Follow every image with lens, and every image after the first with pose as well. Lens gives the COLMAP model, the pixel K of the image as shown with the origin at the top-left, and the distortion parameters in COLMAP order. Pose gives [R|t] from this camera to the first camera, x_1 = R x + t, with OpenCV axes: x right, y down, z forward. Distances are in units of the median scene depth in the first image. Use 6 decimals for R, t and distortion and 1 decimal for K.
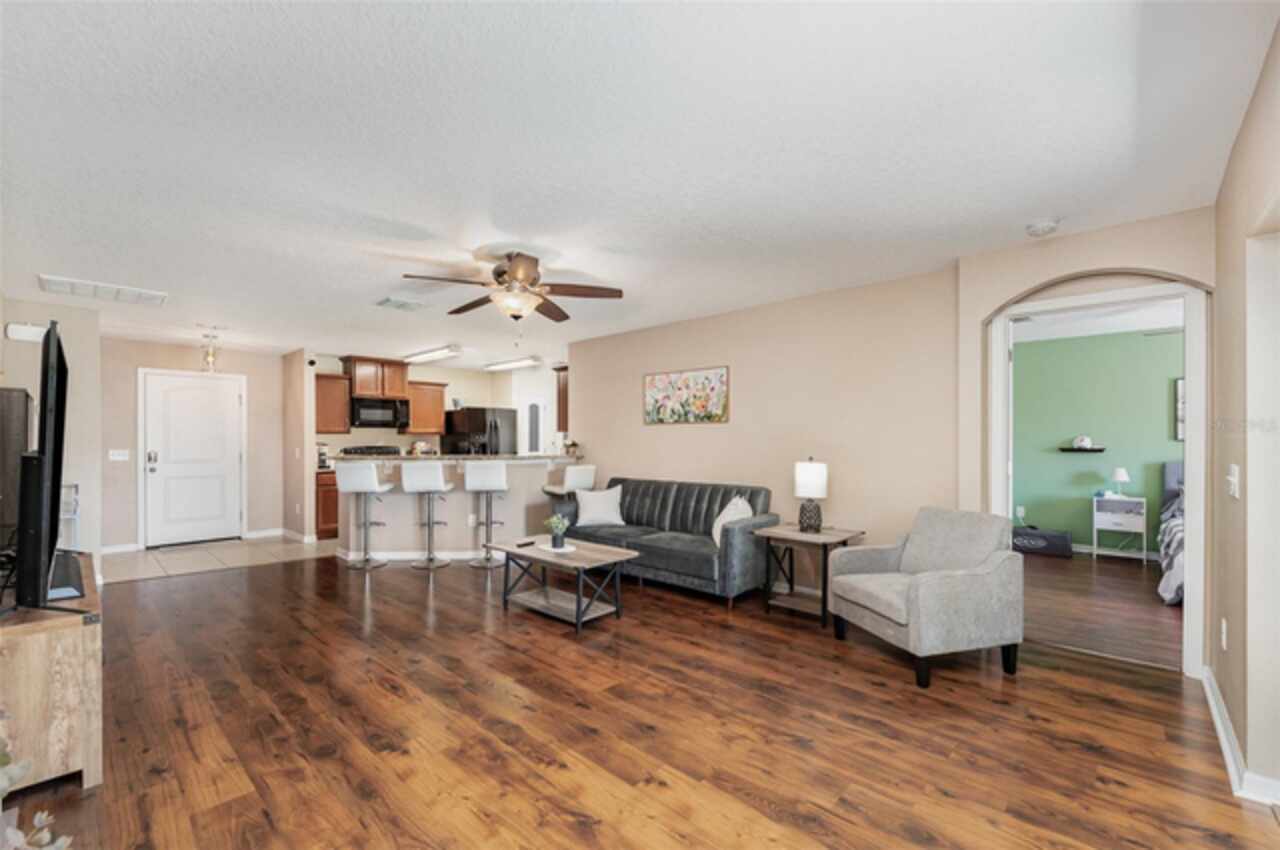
lens RADIAL K [[529.7, 0, 622.4], [0, 529.7, 444.9], [0, 0, 1]] dist [0.002807, 0.000308]
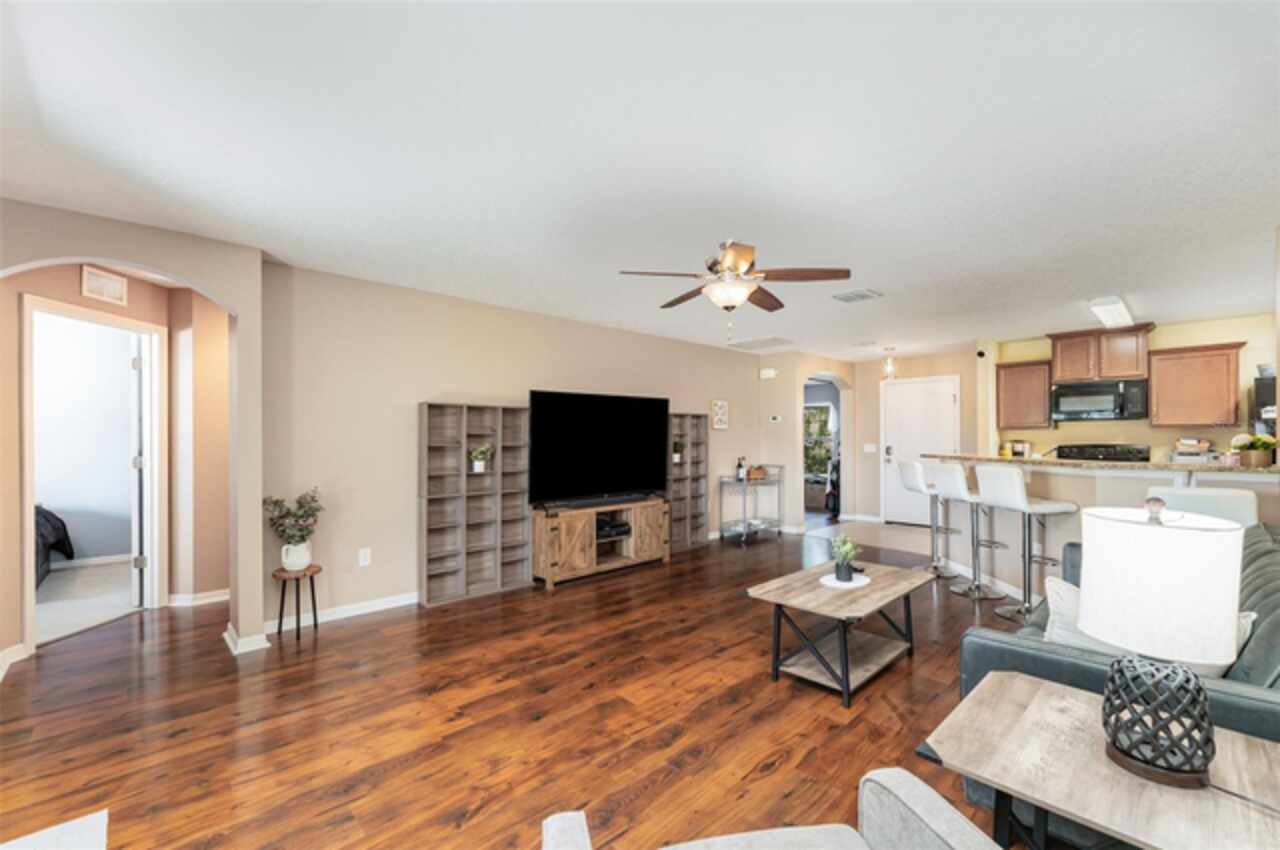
lens RADIAL K [[529.7, 0, 634.2], [0, 529.7, 435.2], [0, 0, 1]] dist [0.002807, 0.000308]
pose [[-0.036627, -0.003691, -0.999322, 0.869357], [-0.008076, 0.999962, -0.003397, -0.007592], [0.999296, 0.007946, -0.036656, 0.993618]]
